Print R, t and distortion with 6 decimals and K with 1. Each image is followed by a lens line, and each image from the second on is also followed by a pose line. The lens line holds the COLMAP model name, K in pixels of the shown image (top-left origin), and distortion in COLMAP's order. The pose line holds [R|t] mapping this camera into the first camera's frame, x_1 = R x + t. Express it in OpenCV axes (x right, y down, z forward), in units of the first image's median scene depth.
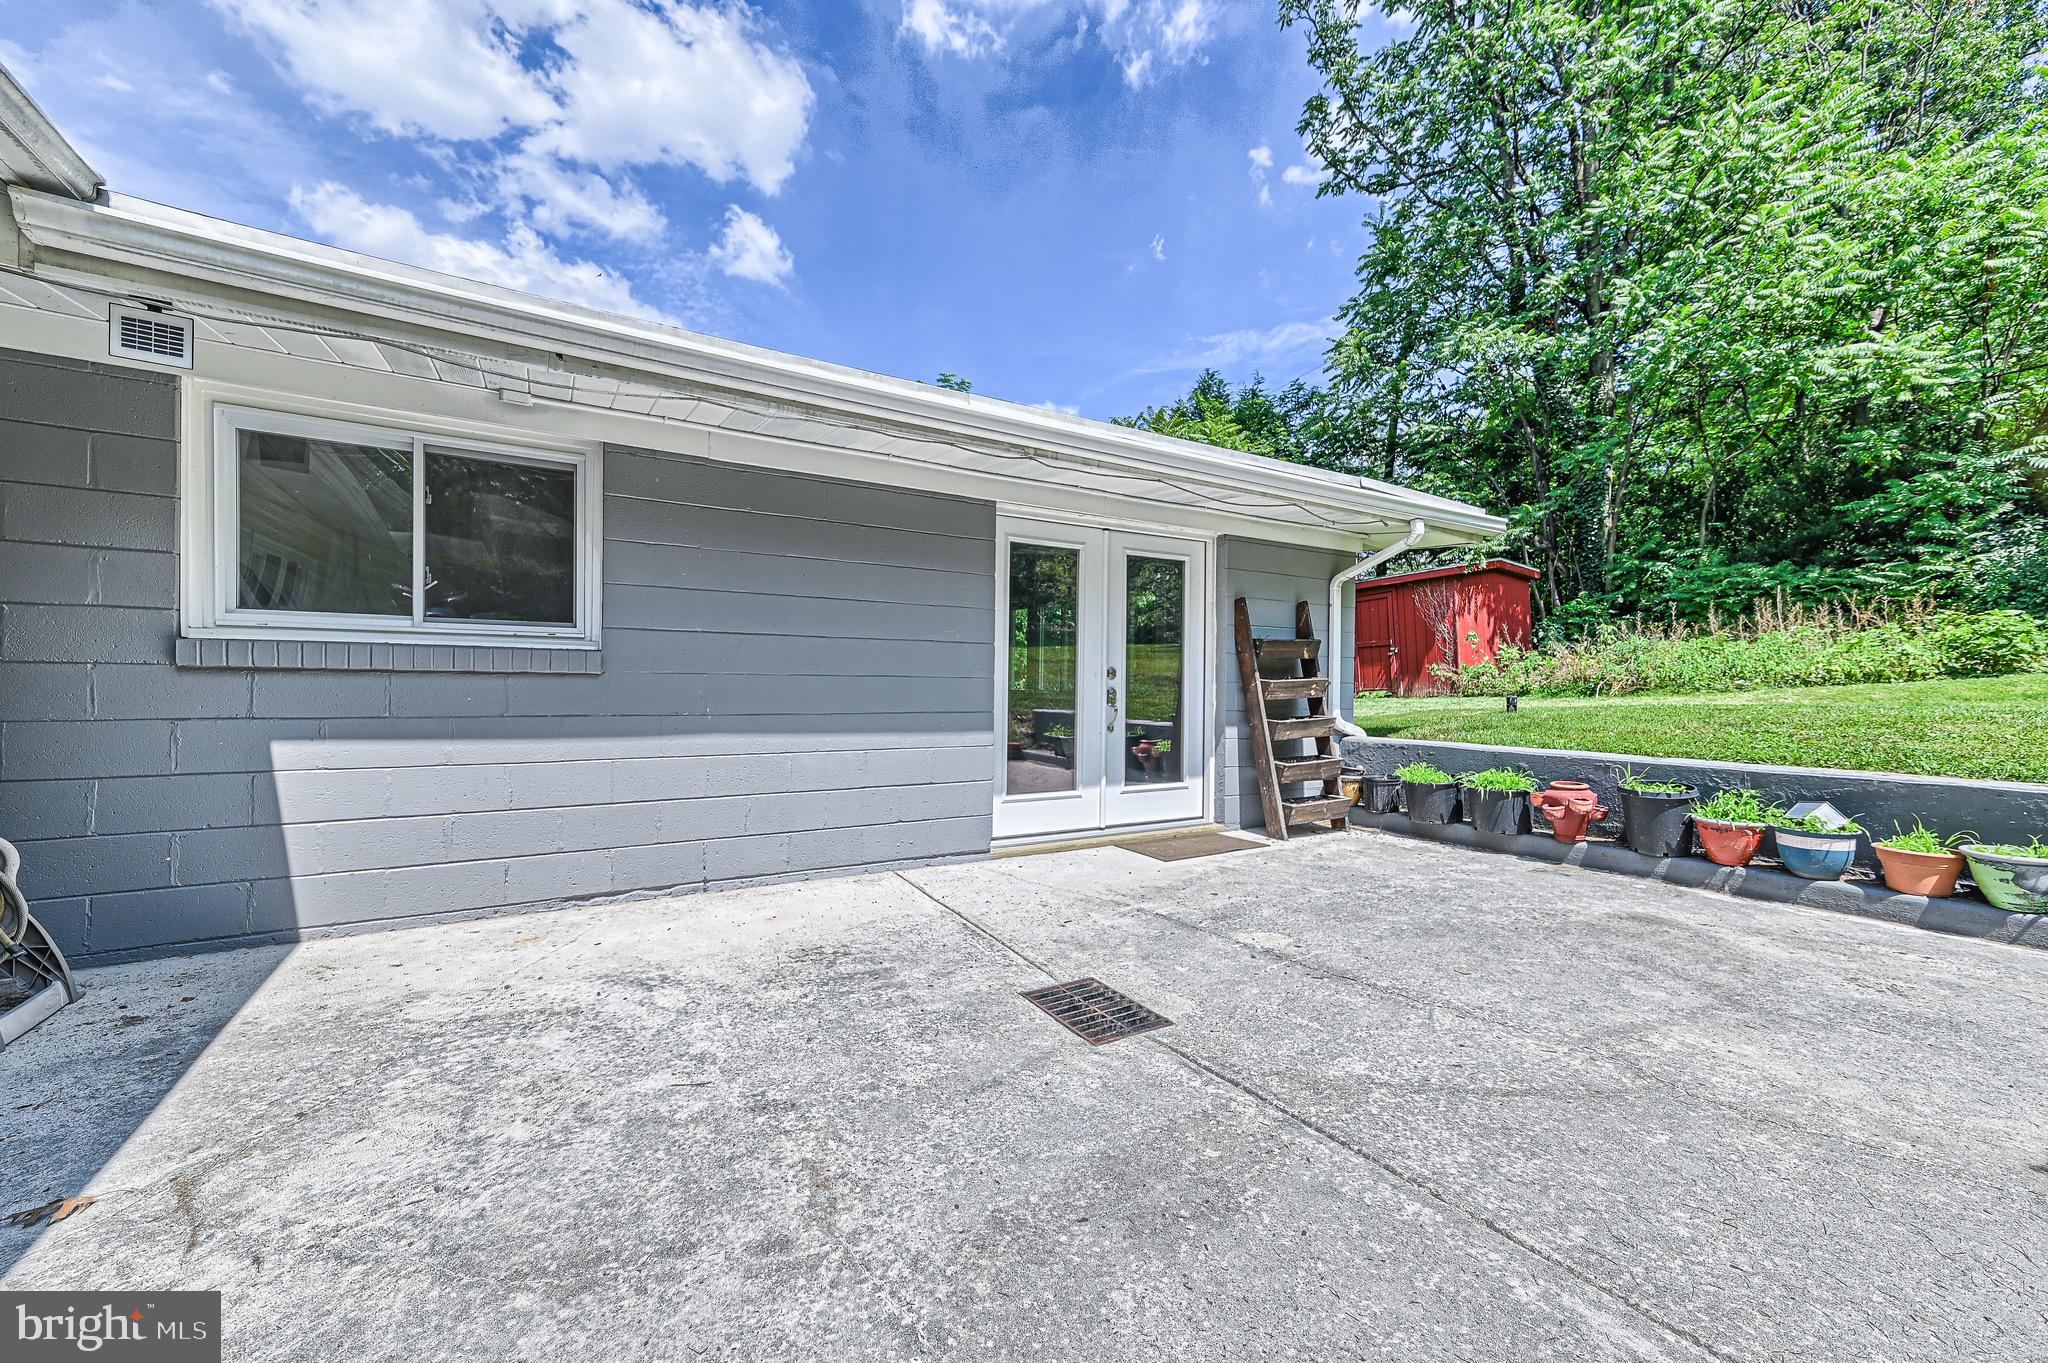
lens RADIAL K [[790.4, 0, 1024.0], [0, 790.4, 681.5], [0, 0, 1]] dist [0.021571, -0.000068]
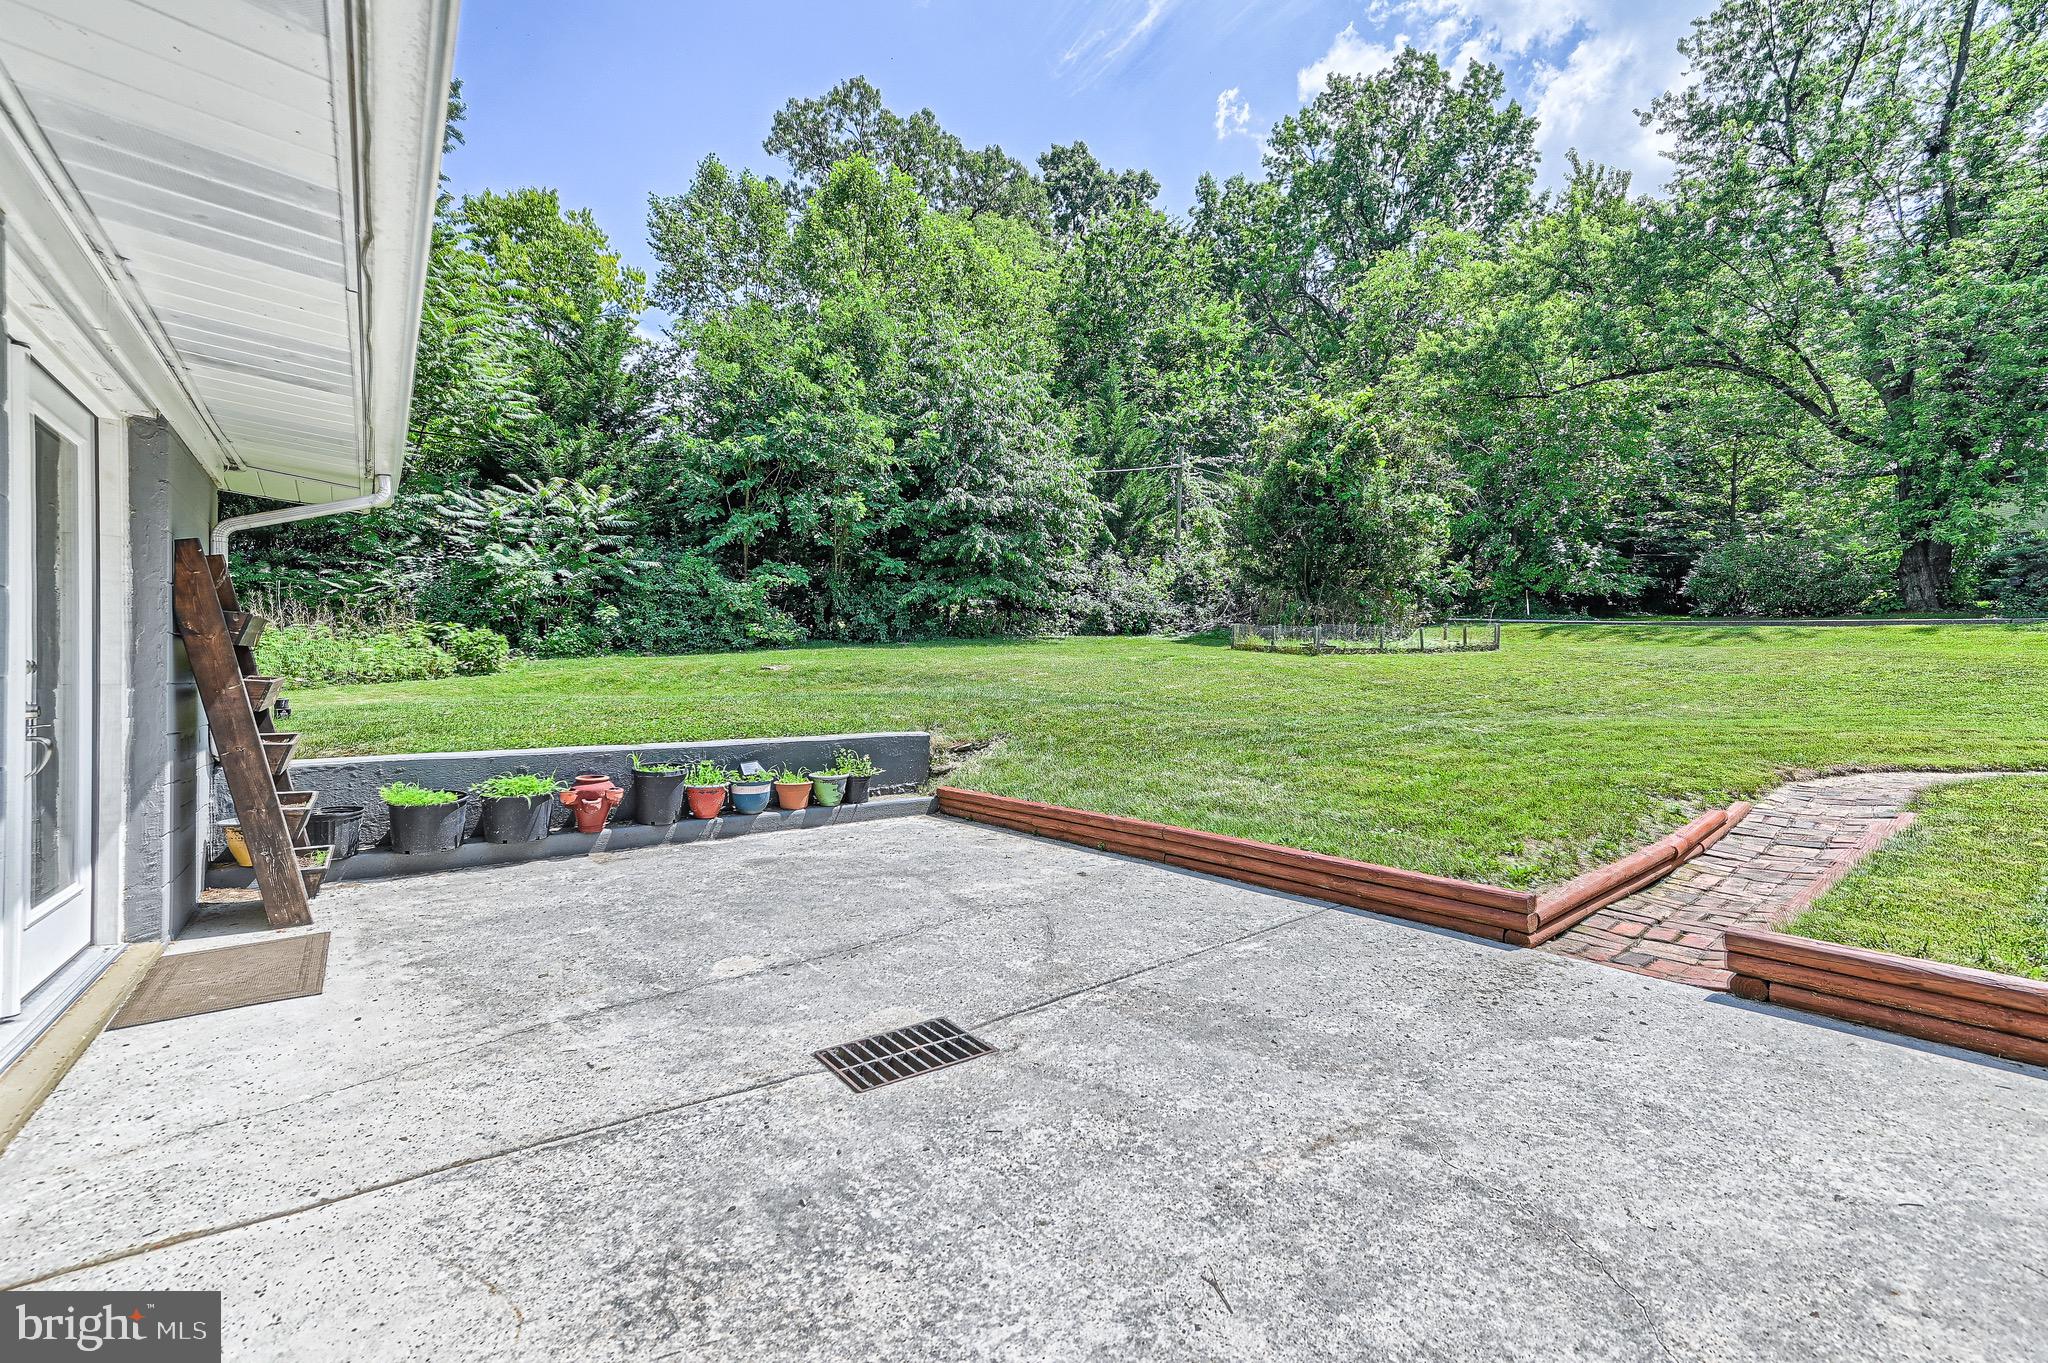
lens RADIAL K [[834.7, 0, 1024.0], [0, 834.7, 681.5], [0, 0, 1]] dist [0.022598, 0.000066]
pose [[-0.094292, -0.005354, 0.995530, -0.825983], [0.000763, 0.999985, 0.005450, -0.007719], [-0.995544, 0.001273, -0.094286, 0.918988]]
